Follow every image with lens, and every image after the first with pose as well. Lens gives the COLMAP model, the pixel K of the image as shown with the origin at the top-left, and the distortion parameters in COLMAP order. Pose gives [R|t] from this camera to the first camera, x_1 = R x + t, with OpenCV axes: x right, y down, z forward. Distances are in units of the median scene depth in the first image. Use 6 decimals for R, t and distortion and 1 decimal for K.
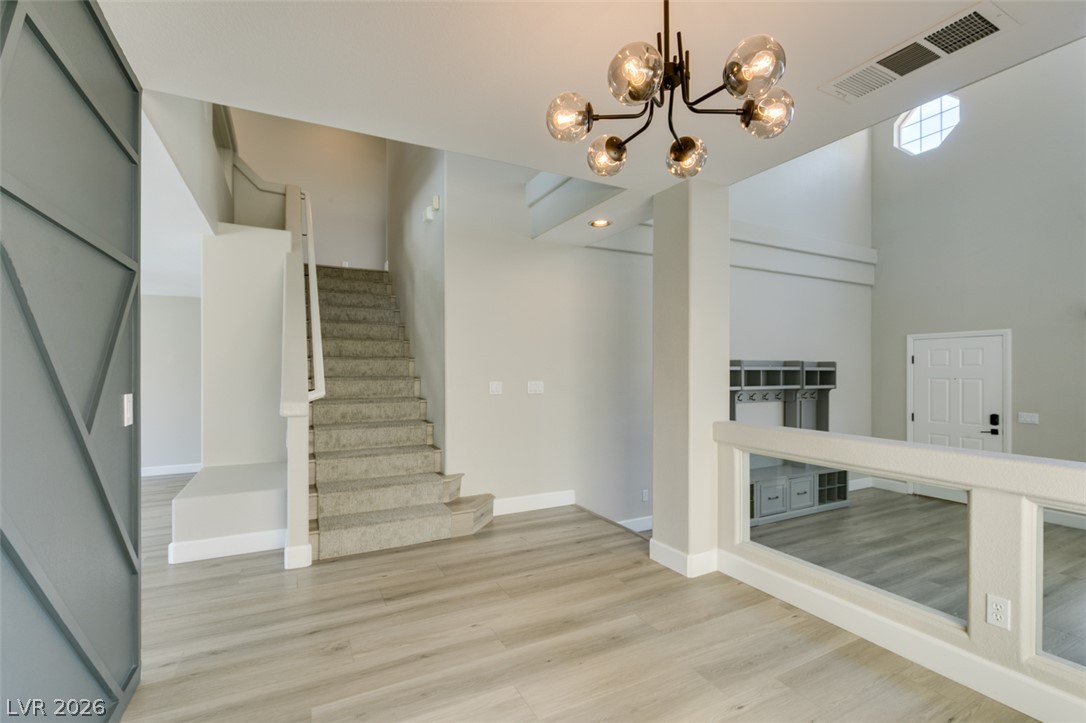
lens RADIAL K [[487.5, 0, 542.0], [0, 487.5, 367.2], [0, 0, 1]] dist [-0.000105, 0.000202]
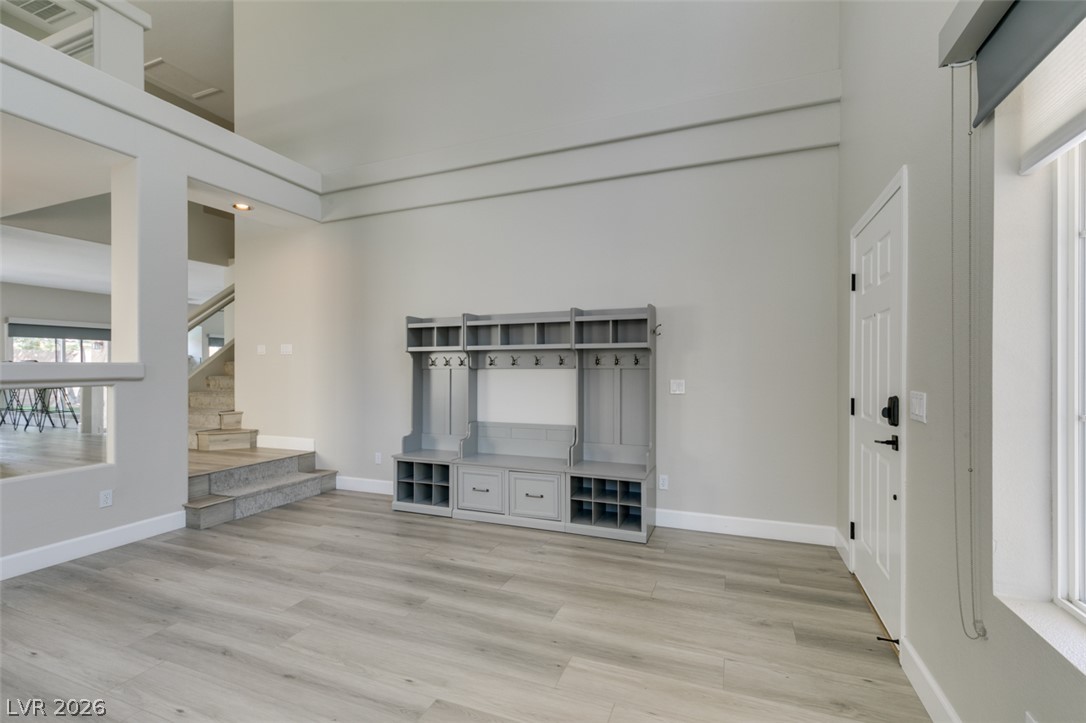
lens RADIAL K [[485.7, 0, 542.3], [0, 485.7, 371.3], [0, 0, 1]] dist [0.004568, -0.000024]
pose [[0.654059, 0.002483, -0.756439, 1.411120], [0.007372, 0.999926, 0.009657, 0.095735], [0.756407, -0.011893, 0.653993, 0.732835]]
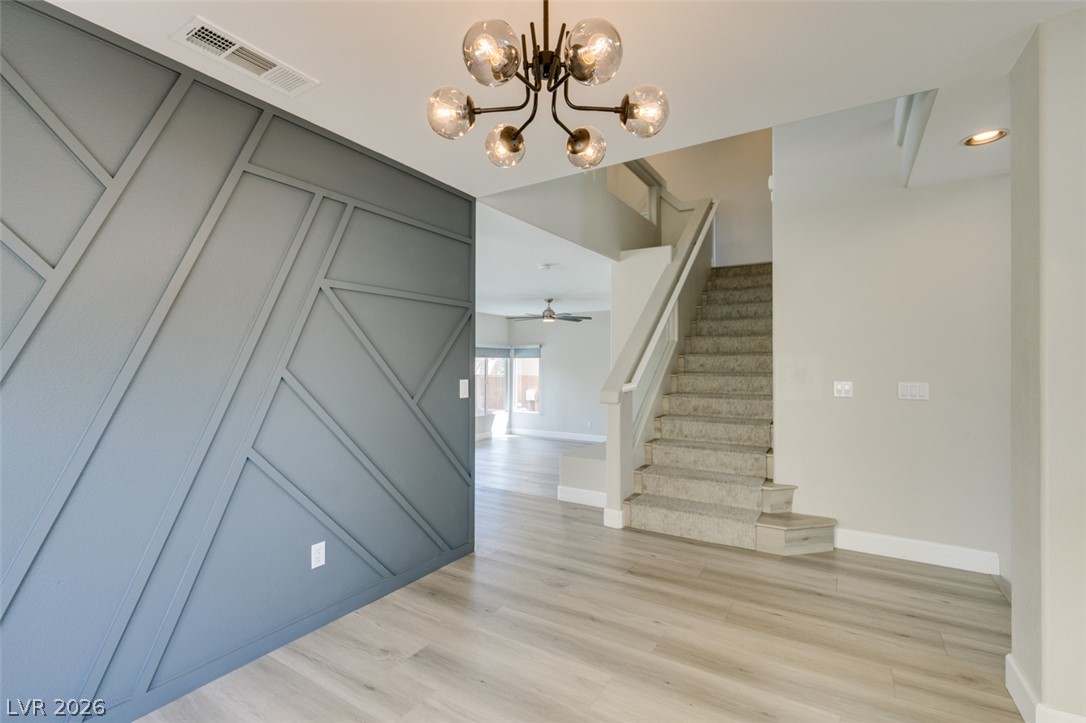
lens RADIAL K [[490.8, 0, 539.1], [0, 490.8, 357.0], [0, 0, 1]] dist [0.002081, 0.000199]
pose [[0.504147, -0.012570, -0.863526, 0.359251], [0.002090, 0.999909, -0.013336, -0.000209], [0.863615, 0.004919, 0.504127, 0.164263]]
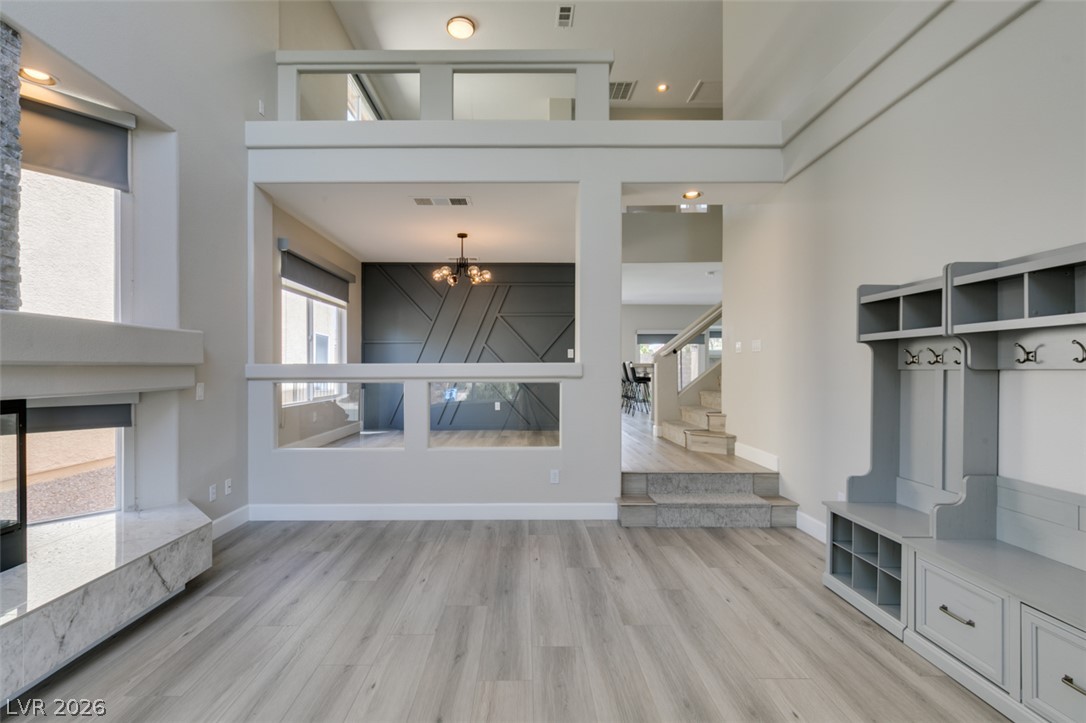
lens RADIAL K [[499.4, 0, 523.7], [0, 499.4, 368.7], [0, 0, 1]] dist [0.000449, -0.000192]
pose [[-0.463141, 0.000287, -0.886285, 1.231593], [0.004931, 0.999985, -0.002254, 0.096943], [0.886271, -0.005414, -0.463135, 1.119176]]
